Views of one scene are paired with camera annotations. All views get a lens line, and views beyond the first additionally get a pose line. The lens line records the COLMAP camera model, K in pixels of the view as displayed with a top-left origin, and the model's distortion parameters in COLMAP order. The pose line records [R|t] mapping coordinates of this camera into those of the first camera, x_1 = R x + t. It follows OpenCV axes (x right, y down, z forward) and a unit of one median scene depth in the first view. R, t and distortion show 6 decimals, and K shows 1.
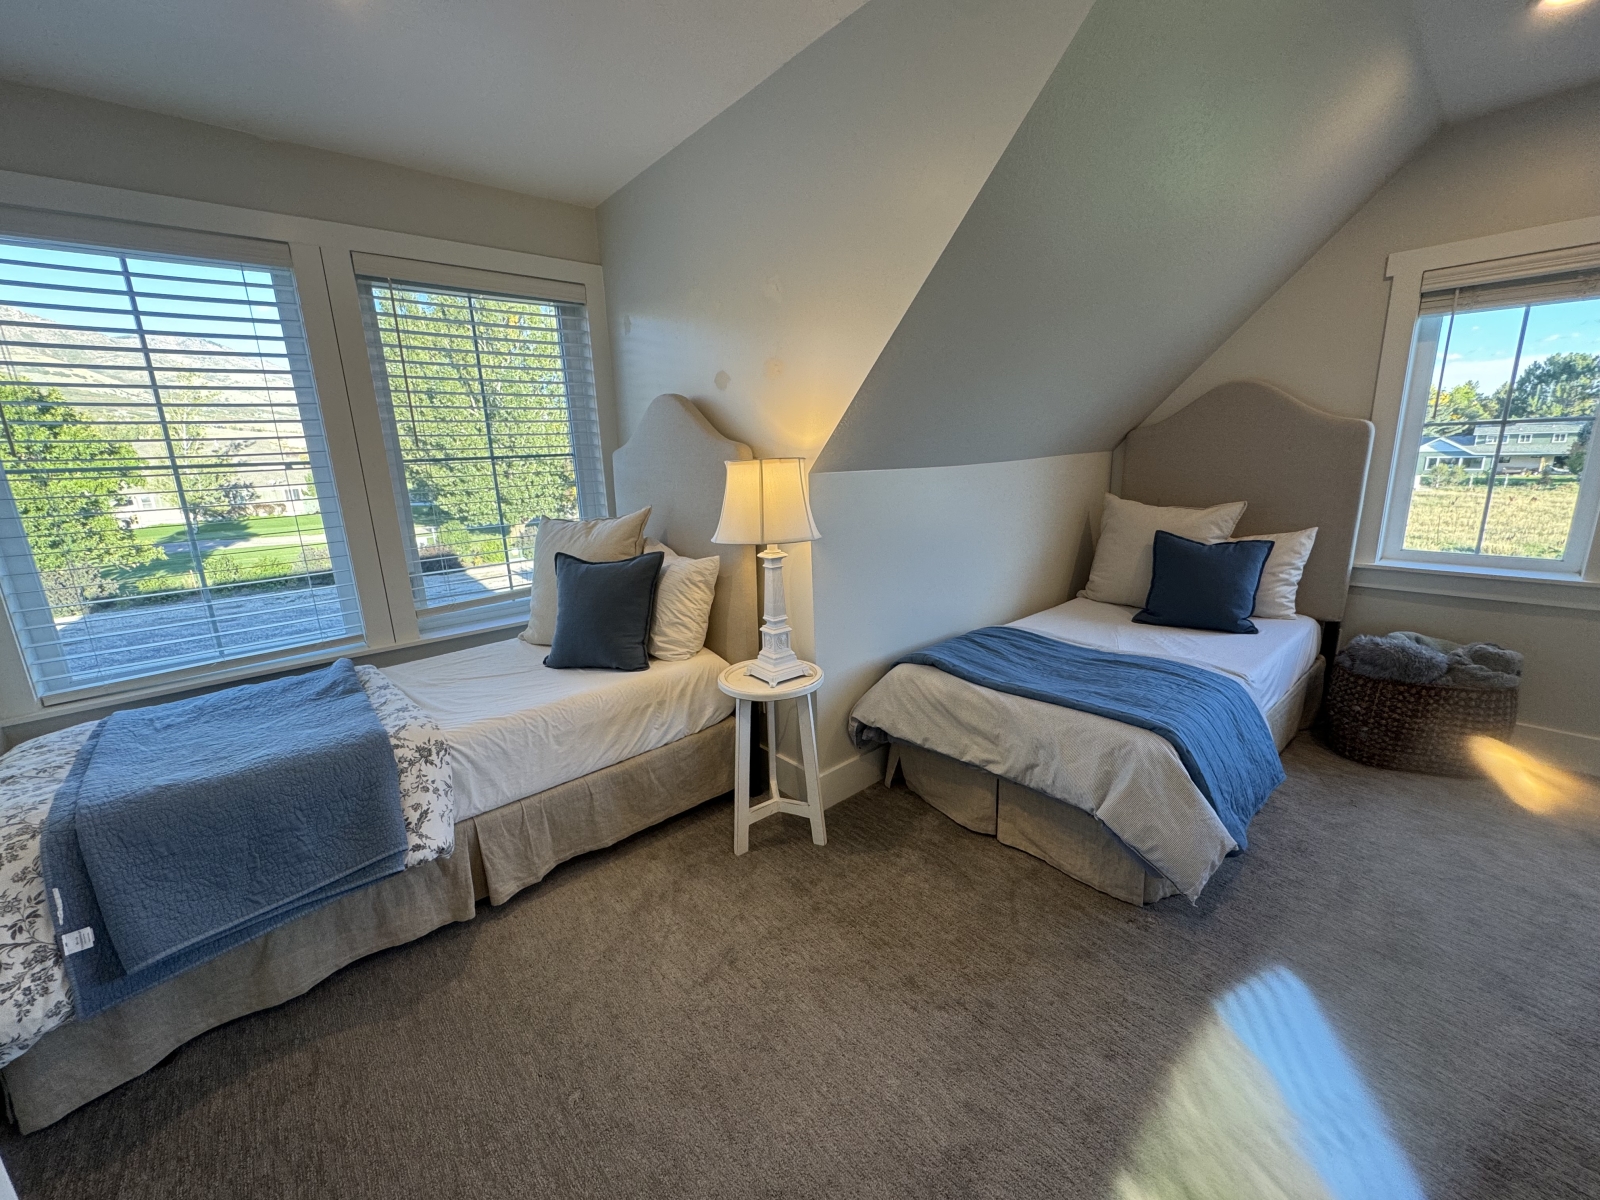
lens RADIAL K [[636.8, 0, 796.2], [0, 636.8, 601.1], [0, 0, 1]] dist [-0.002117, 0.000050]
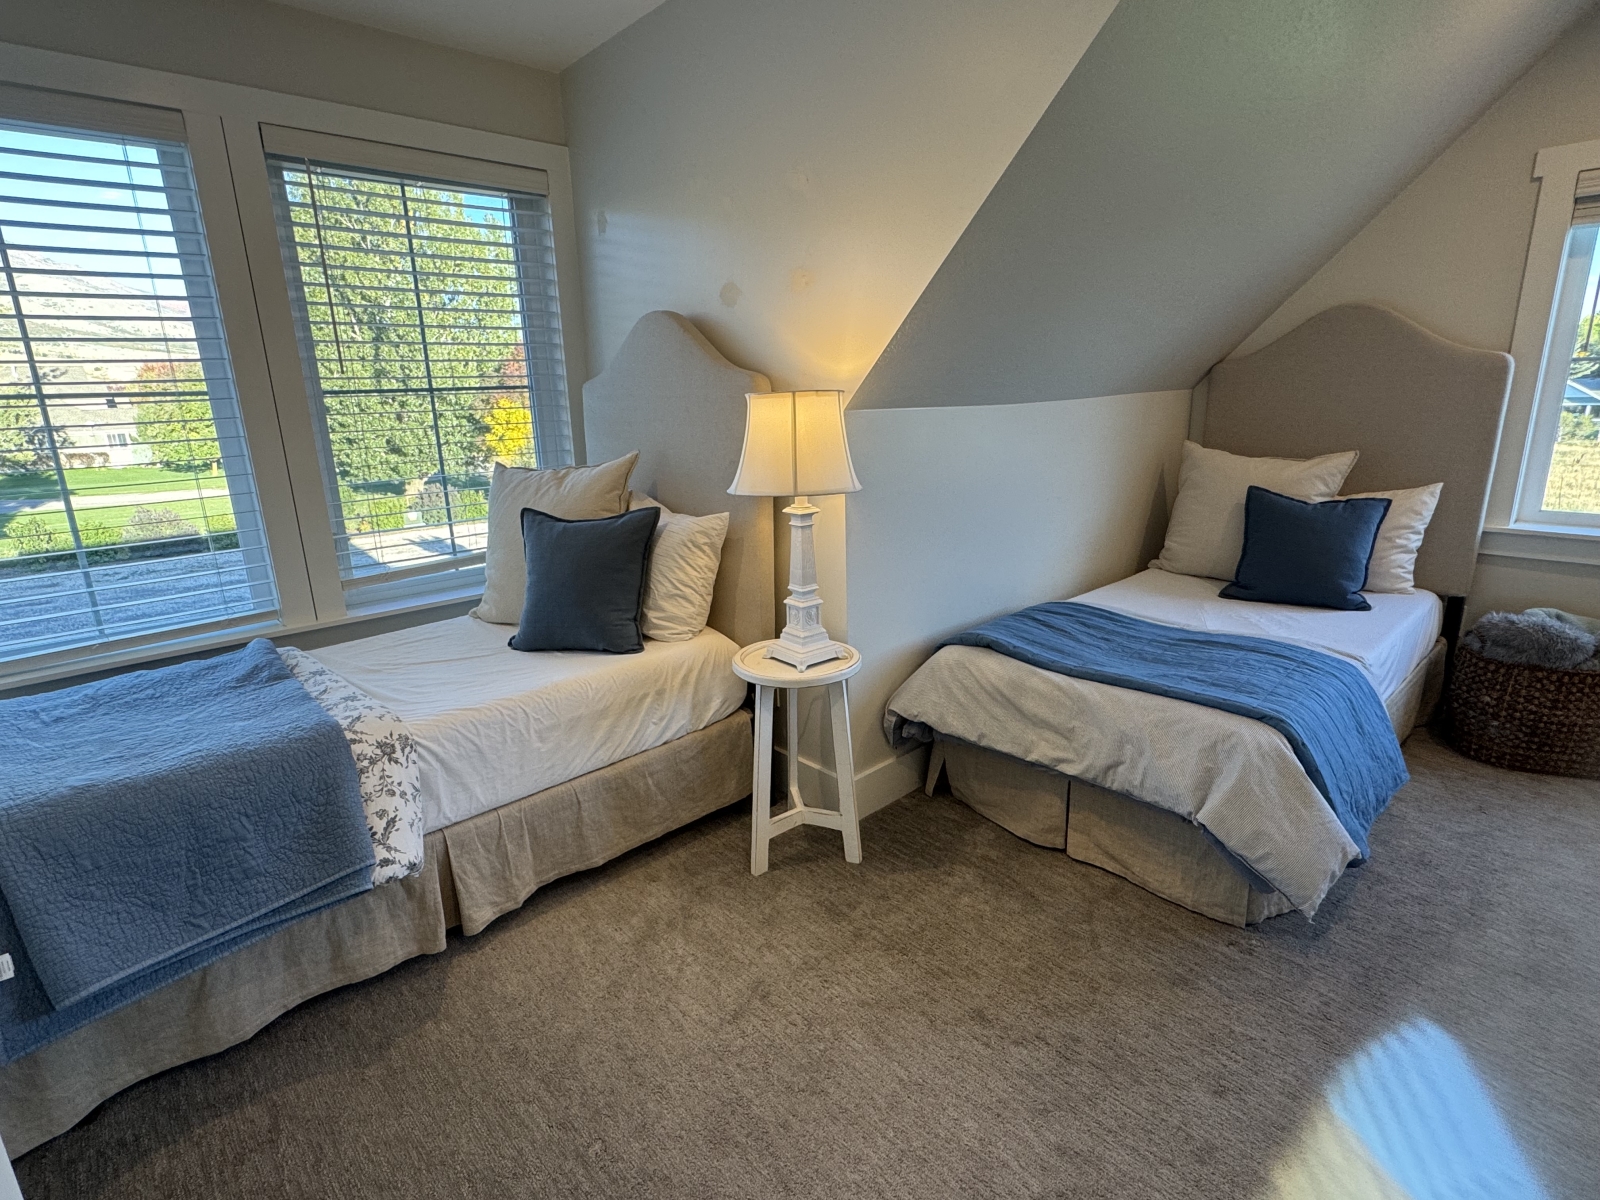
lens RADIAL K [[801.4, 0, 791.6], [0, 801.4, 603.3], [0, 0, 1]] dist [-0.001704, -0.000207]
pose [[0.999596, 0.001174, 0.028412, -0.073841], [-0.001997, 0.999579, 0.028952, 0.016074], [-0.028366, -0.028997, 0.999177, -0.028916]]
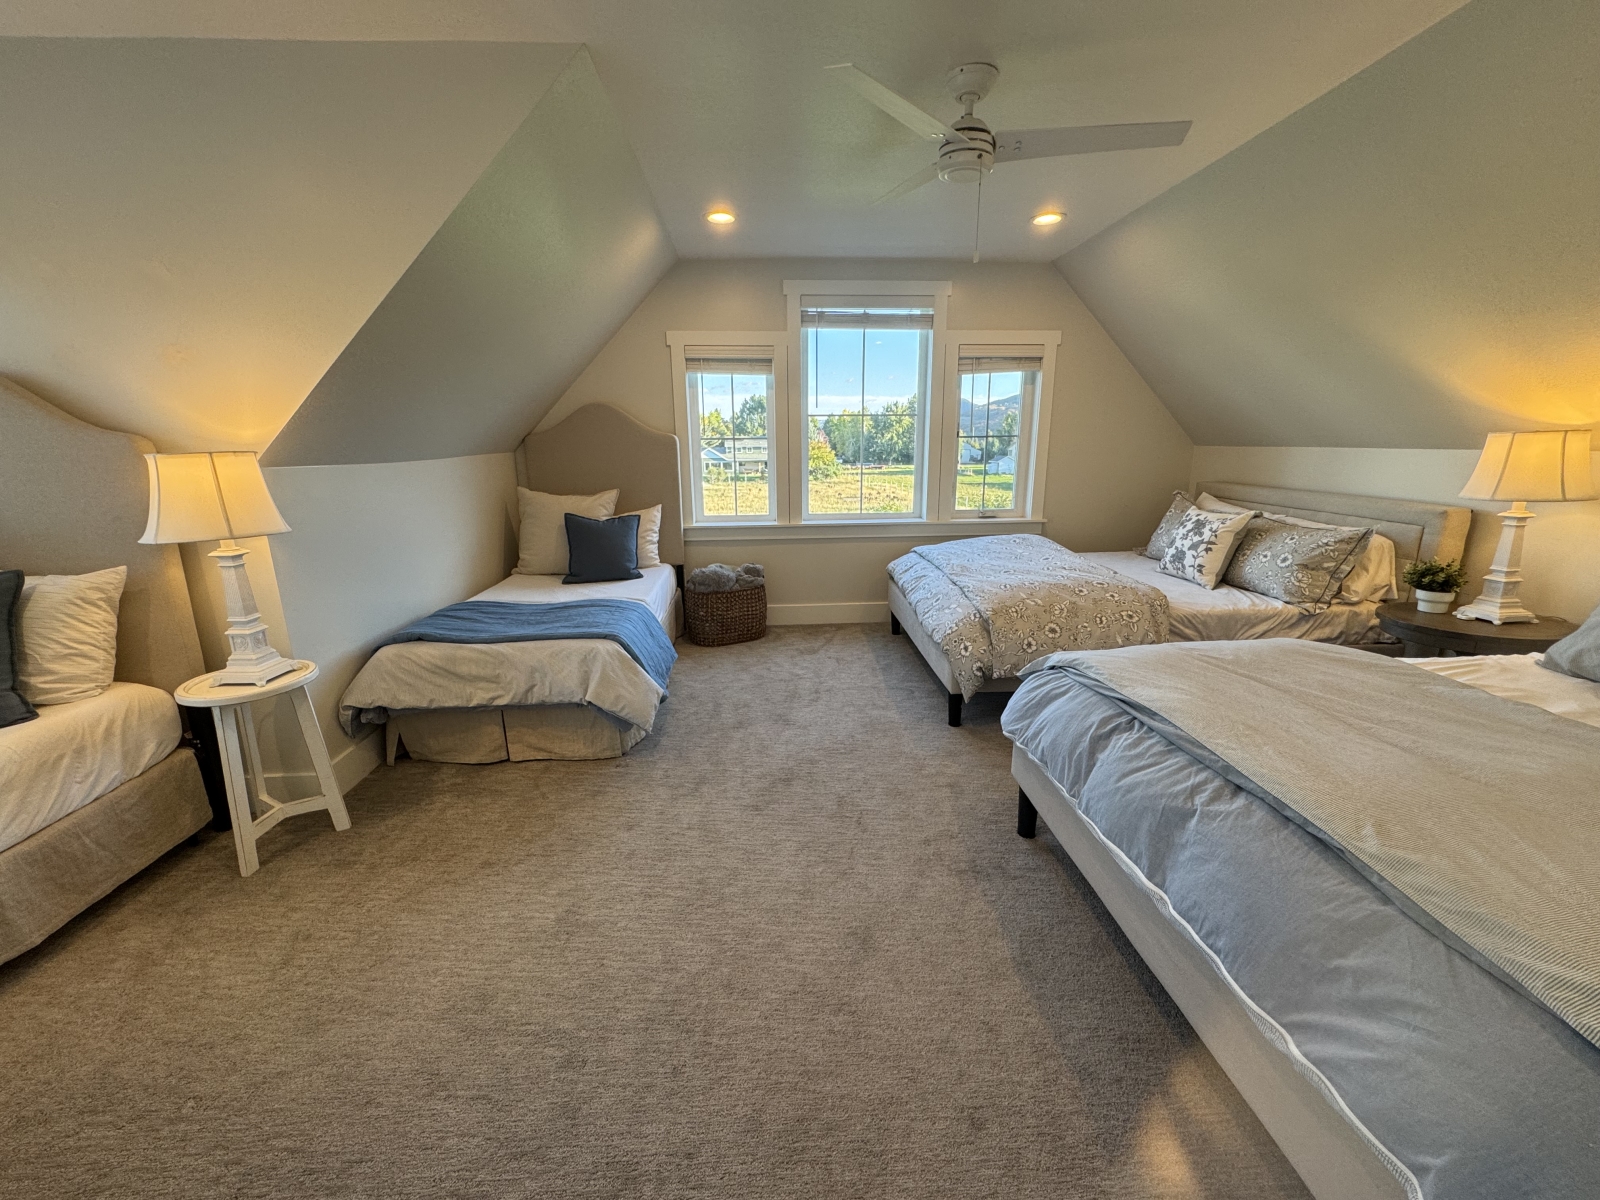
lens RADIAL K [[636.8, 0, 796.2], [0, 636.8, 601.1], [0, 0, 1]] dist [-0.002117, 0.000050]
pose [[0.613742, -0.163646, 0.772360, -0.248775], [0.167921, 0.982956, 0.074831, 0.066437], [-0.771442, 0.083769, 0.630761, -0.240776]]
